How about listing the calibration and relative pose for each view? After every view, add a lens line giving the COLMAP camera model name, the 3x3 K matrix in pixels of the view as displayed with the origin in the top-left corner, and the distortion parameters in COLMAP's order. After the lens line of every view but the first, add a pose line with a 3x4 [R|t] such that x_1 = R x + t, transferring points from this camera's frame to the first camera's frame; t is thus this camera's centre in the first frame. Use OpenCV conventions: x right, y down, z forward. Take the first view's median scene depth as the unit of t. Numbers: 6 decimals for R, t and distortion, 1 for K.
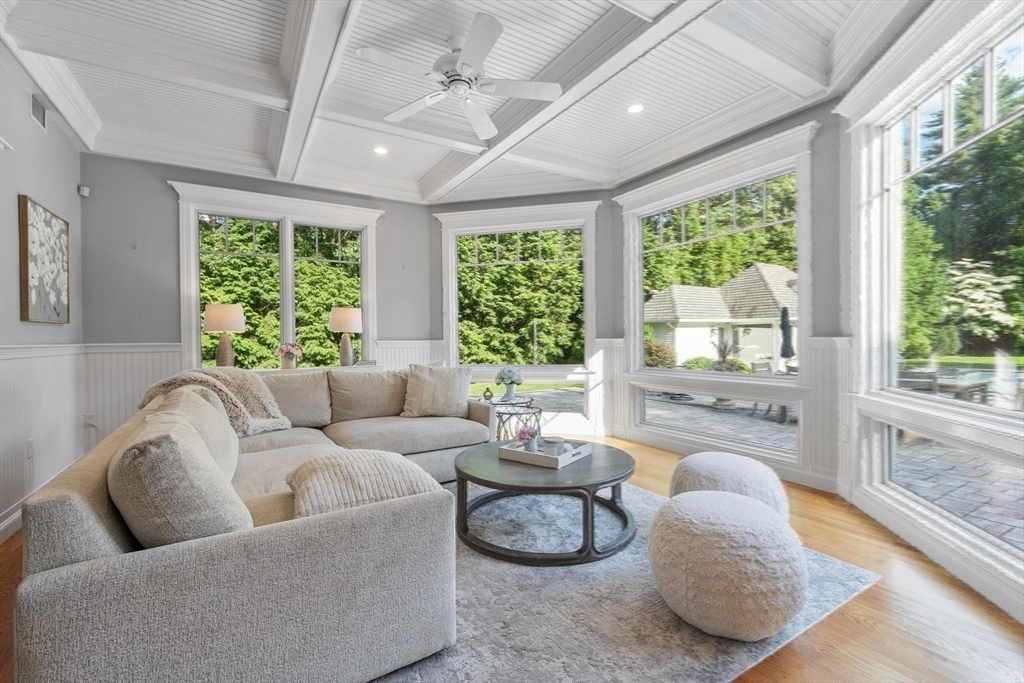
lens RADIAL K [[451.6, 0, 514.0], [0, 451.6, 341.3], [0, 0, 1]] dist [-0.001377, -0.000156]
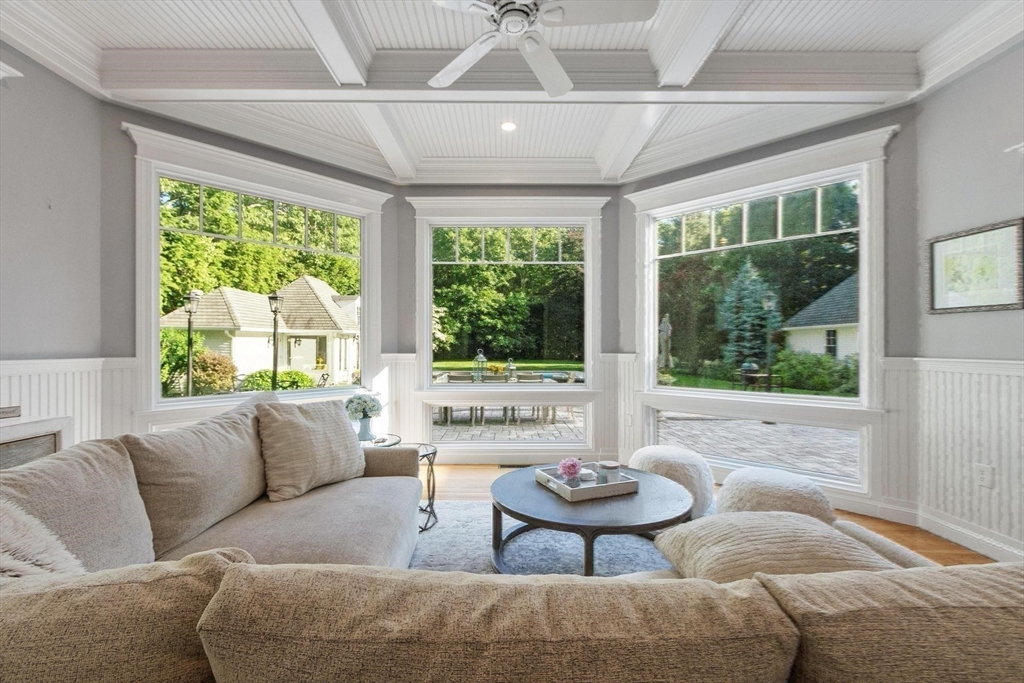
lens RADIAL K [[451.6, 0, 512.0], [0, 451.6, 346.1], [0, 0, 1]] dist [-0.001377, -0.000156]
pose [[0.507194, 0.008608, 0.861789, -0.112766], [0.000911, 0.999944, -0.010524, -0.002934], [-0.861831, 0.006123, 0.507158, 0.092987]]
